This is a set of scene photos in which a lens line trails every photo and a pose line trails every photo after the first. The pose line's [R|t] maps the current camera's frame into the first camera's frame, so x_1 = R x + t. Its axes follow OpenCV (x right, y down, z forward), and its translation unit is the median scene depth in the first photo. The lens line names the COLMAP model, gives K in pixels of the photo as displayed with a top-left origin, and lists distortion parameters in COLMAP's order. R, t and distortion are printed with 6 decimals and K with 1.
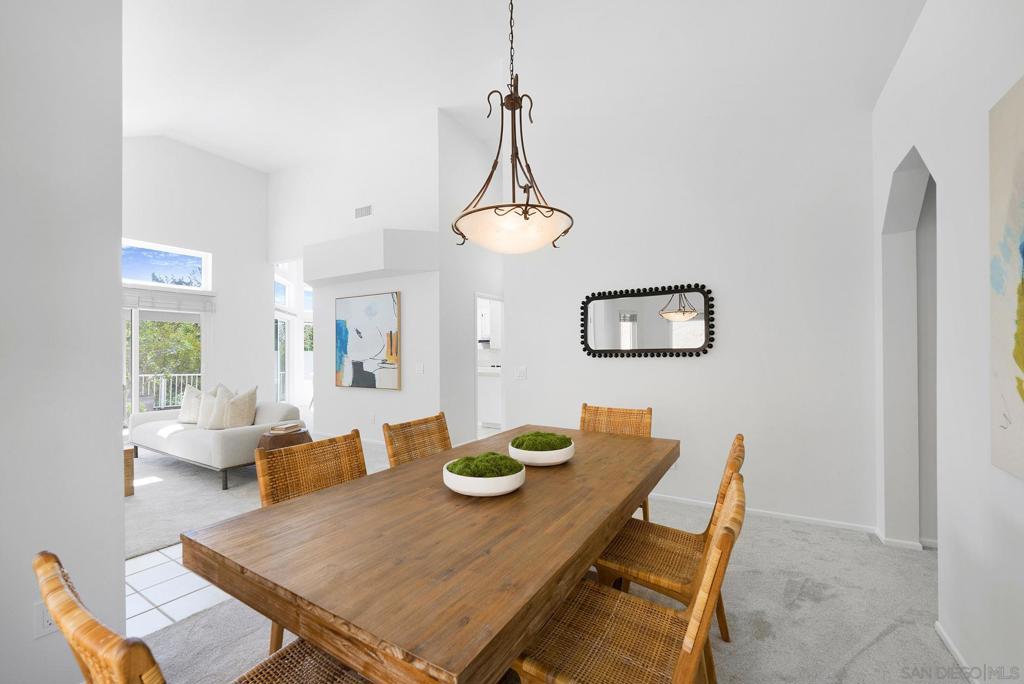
lens RADIAL K [[418.9, 0, 506.9], [0, 418.9, 345.5], [0, 0, 1]] dist [0.000356, 0.000024]
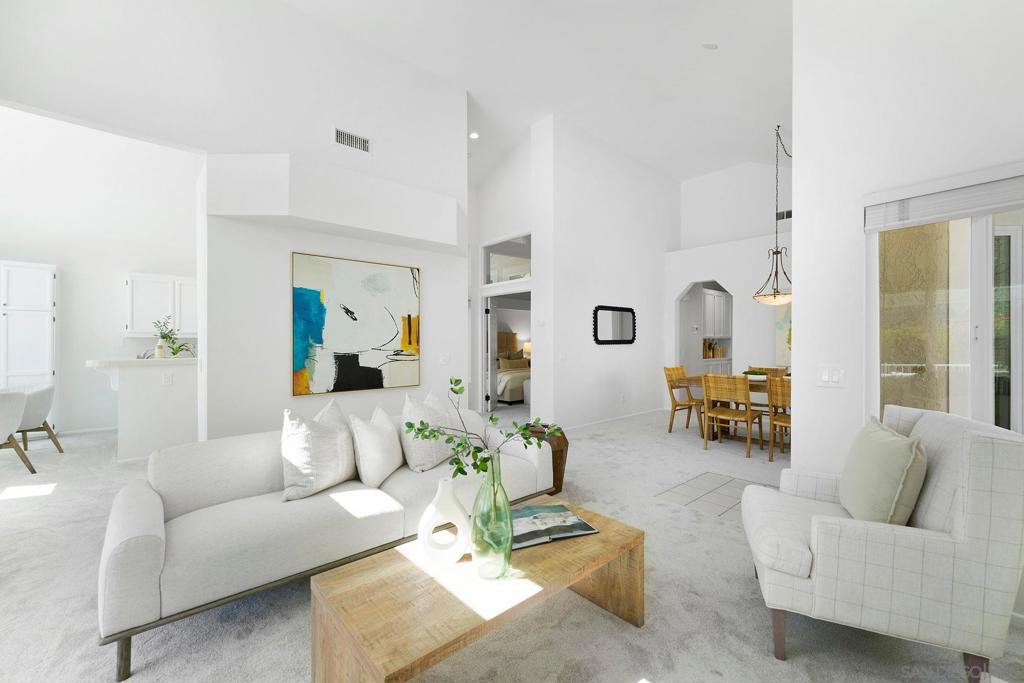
lens RADIAL K [[418.9, 0, 506.9], [0, 418.9, 345.0], [0, 0, 1]] dist [0.000356, 0.000024]
pose [[0.302229, 0.002488, 0.953232, -0.972744], [-0.010933, 0.999940, 0.000857, 0.020998], [-0.953173, -0.010681, 0.302238, 0.560072]]
